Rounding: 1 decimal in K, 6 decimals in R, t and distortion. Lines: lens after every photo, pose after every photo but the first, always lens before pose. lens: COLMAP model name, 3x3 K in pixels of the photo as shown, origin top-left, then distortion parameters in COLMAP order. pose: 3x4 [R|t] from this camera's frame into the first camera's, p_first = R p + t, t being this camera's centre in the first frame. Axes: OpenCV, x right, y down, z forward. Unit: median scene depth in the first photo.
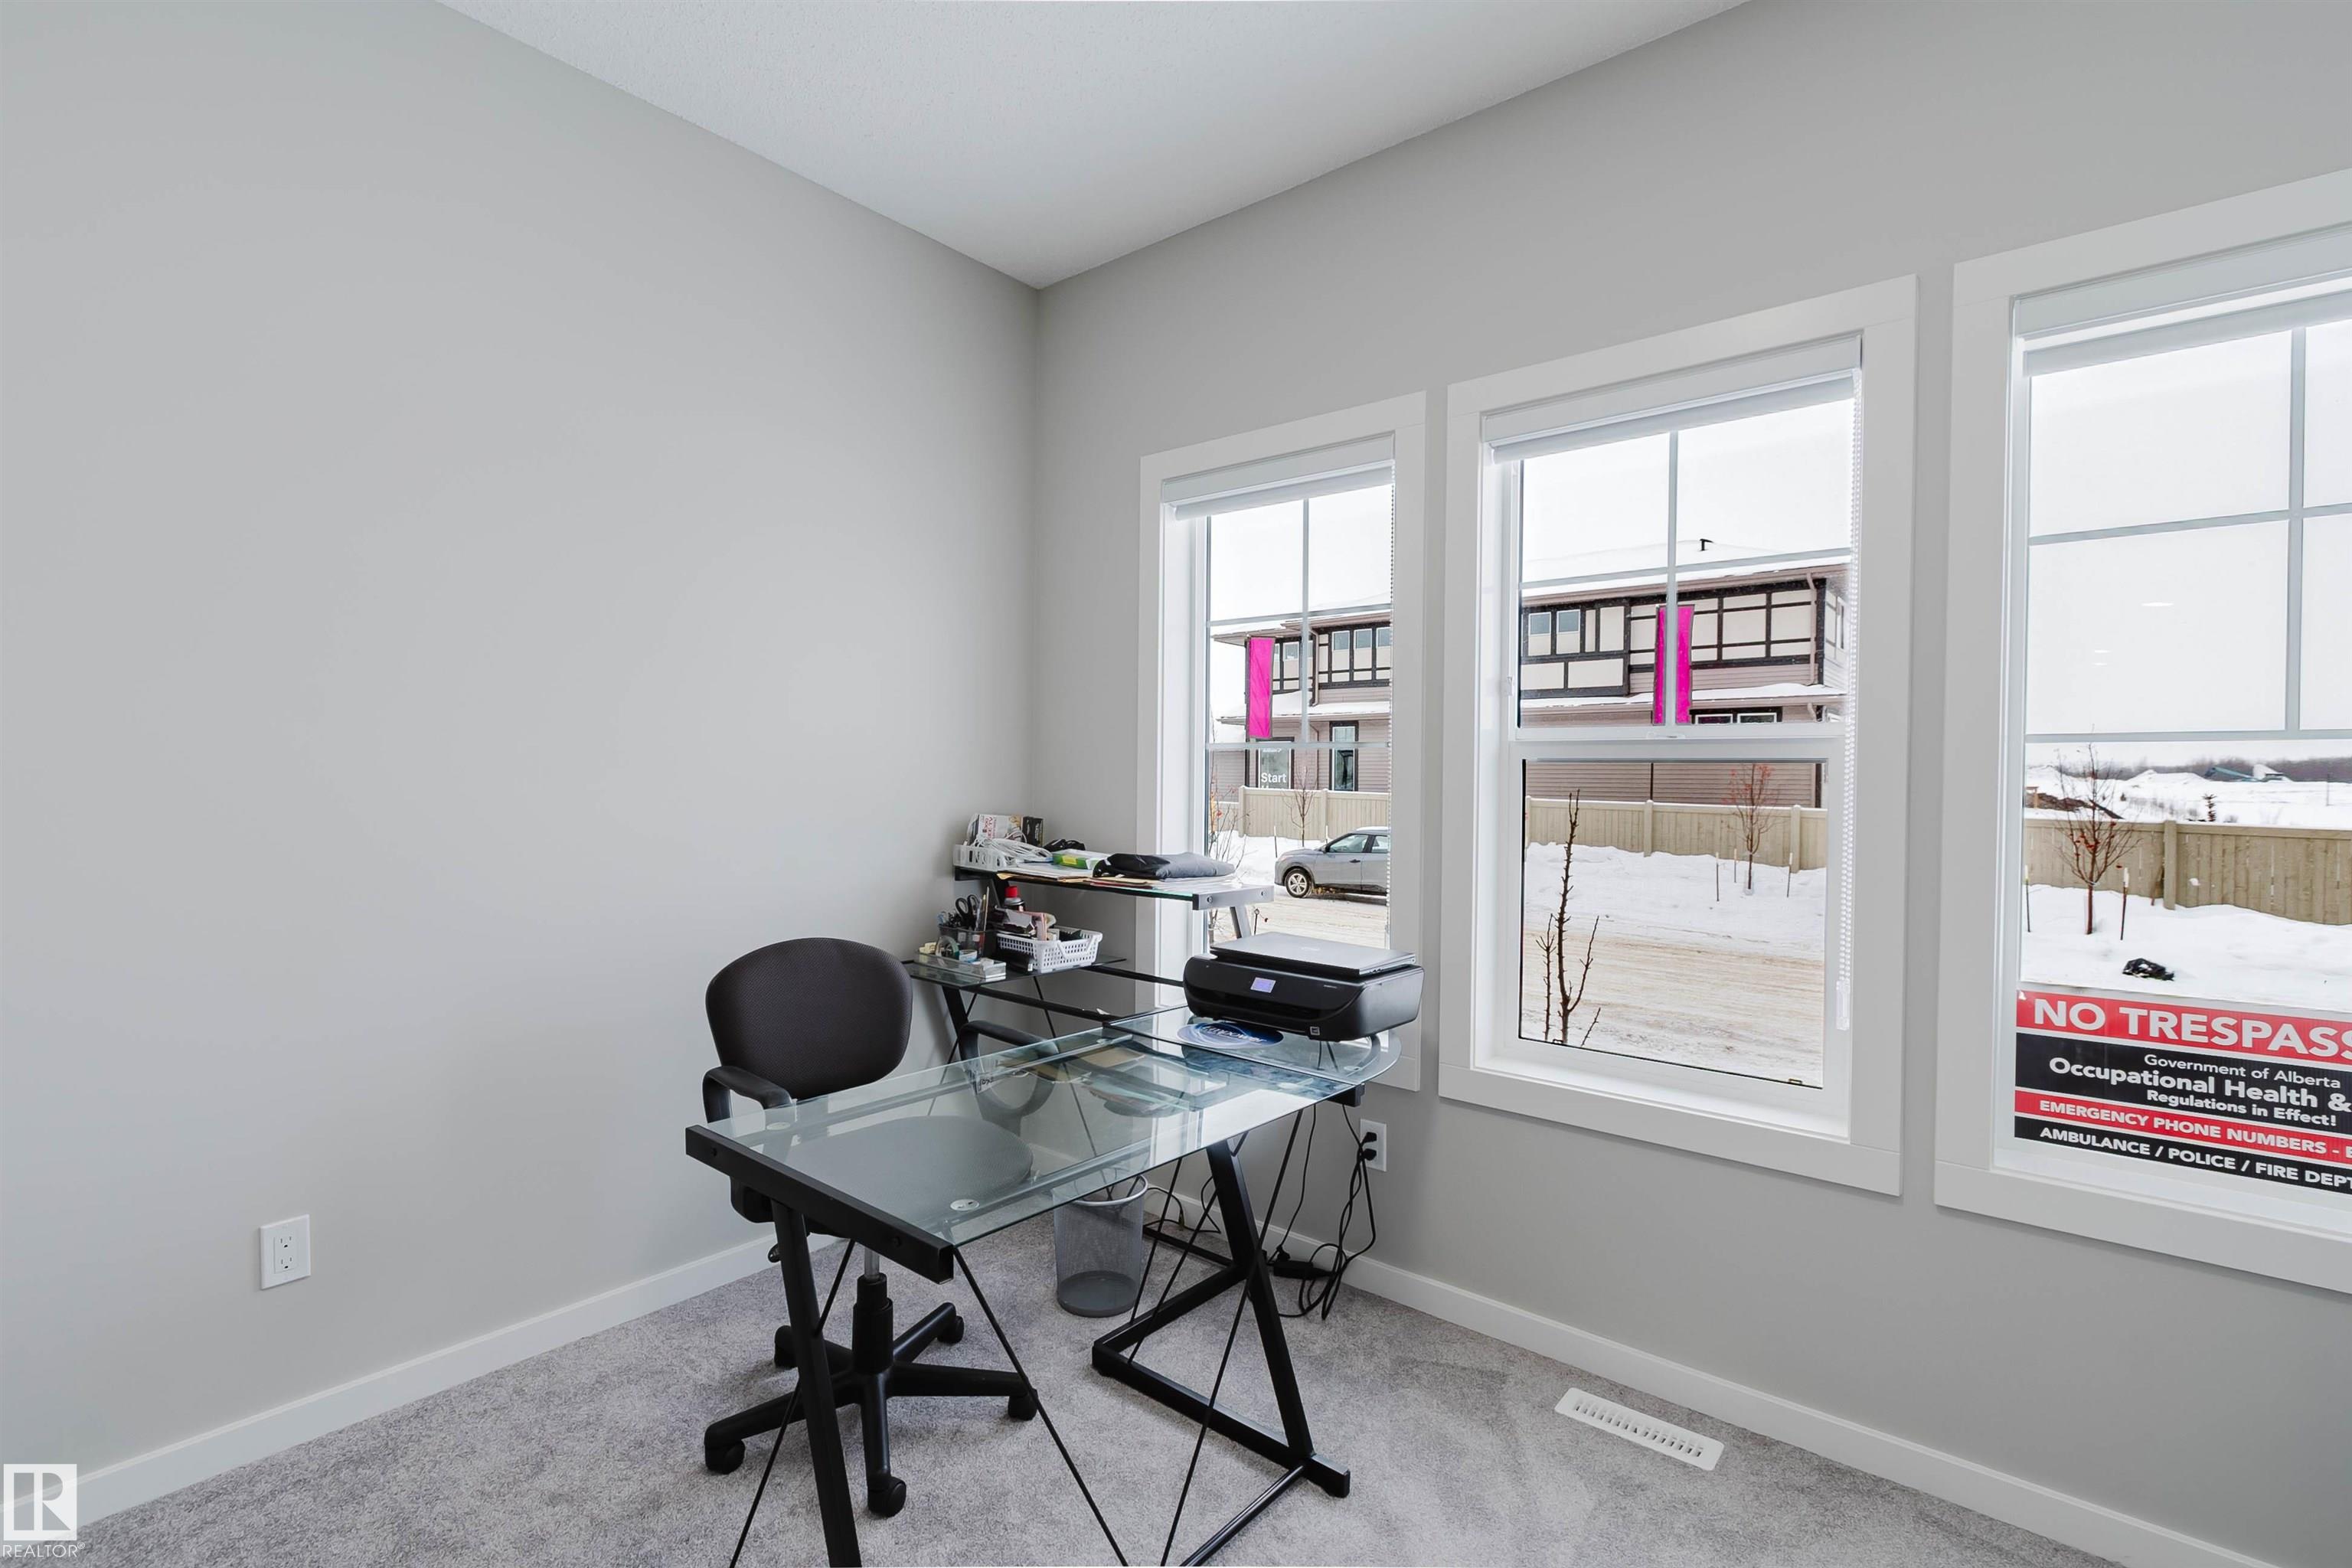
lens RADIAL K [[1081.6, 0, 1184.2], [0, 1081.6, 781.5], [0, 0, 1]] dist [0.004262, -0.000738]
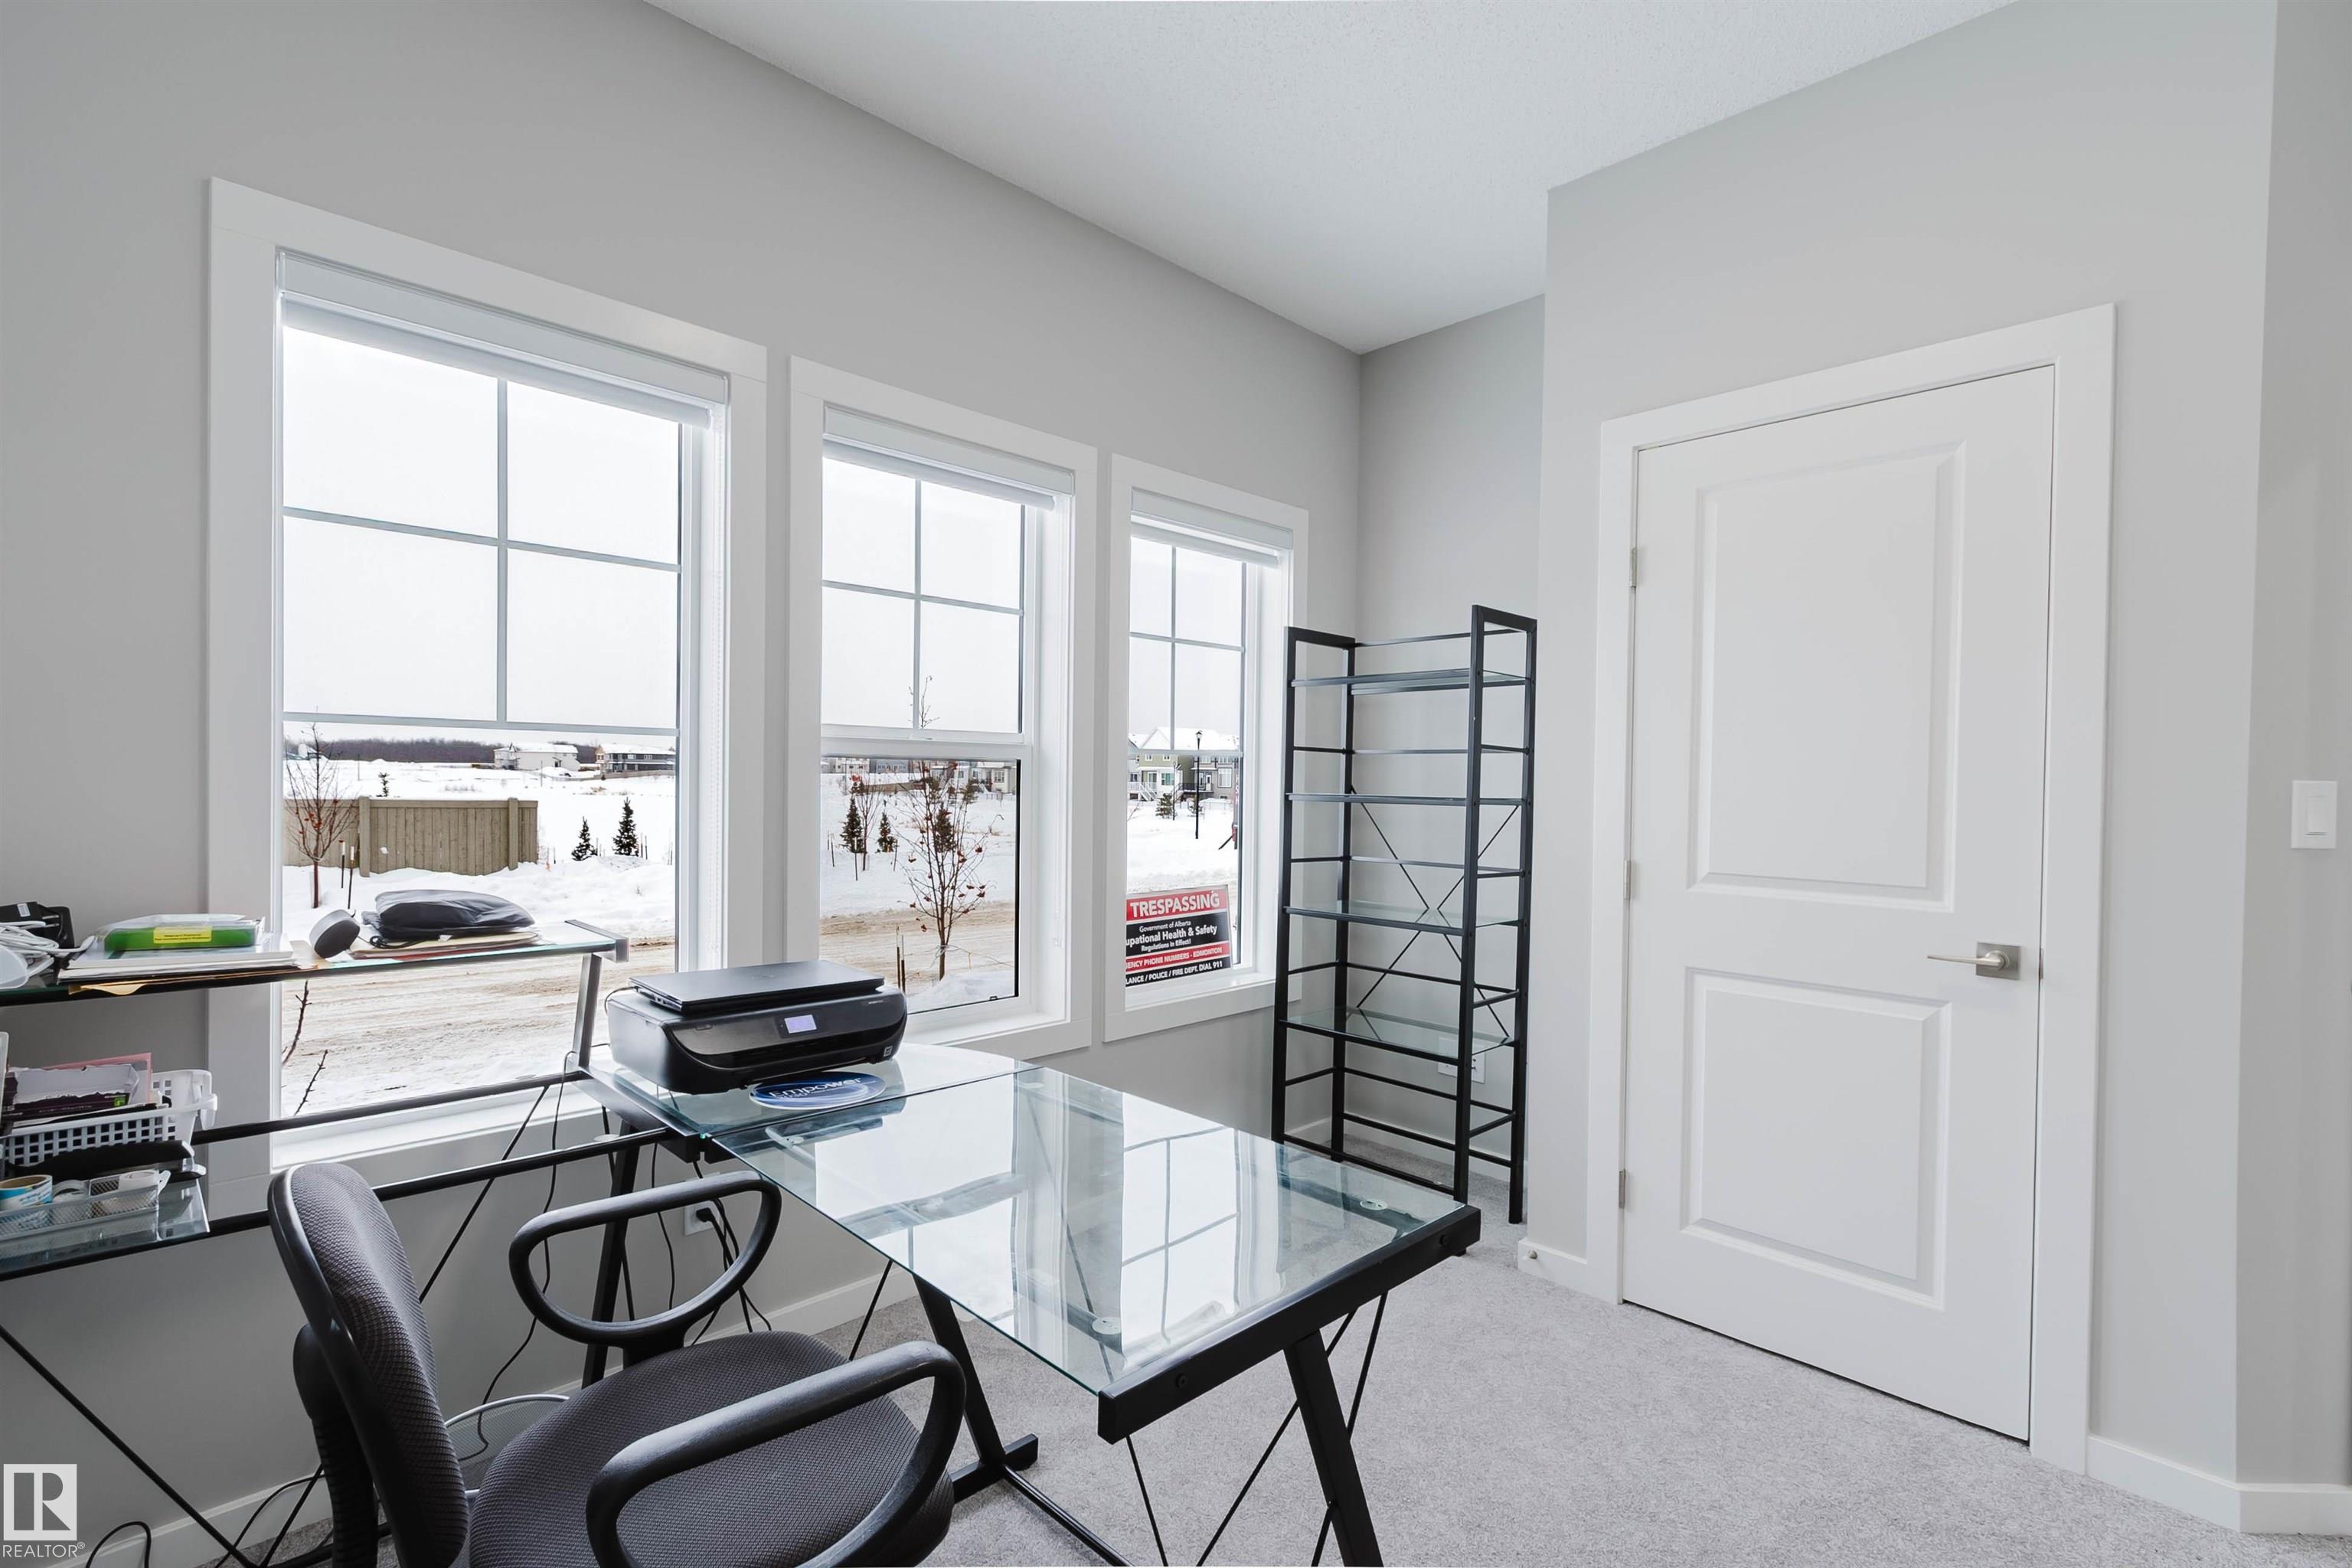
lens RADIAL K [[1081.6, 0, 1183.3], [0, 1081.6, 775.4], [0, 0, 1]] dist [0.004262, -0.000738]
pose [[0.085382, -0.008578, 0.996311, -0.895223], [-0.008728, 0.999918, 0.009357, -0.017328], [-0.996310, -0.009495, 0.085300, 0.775070]]
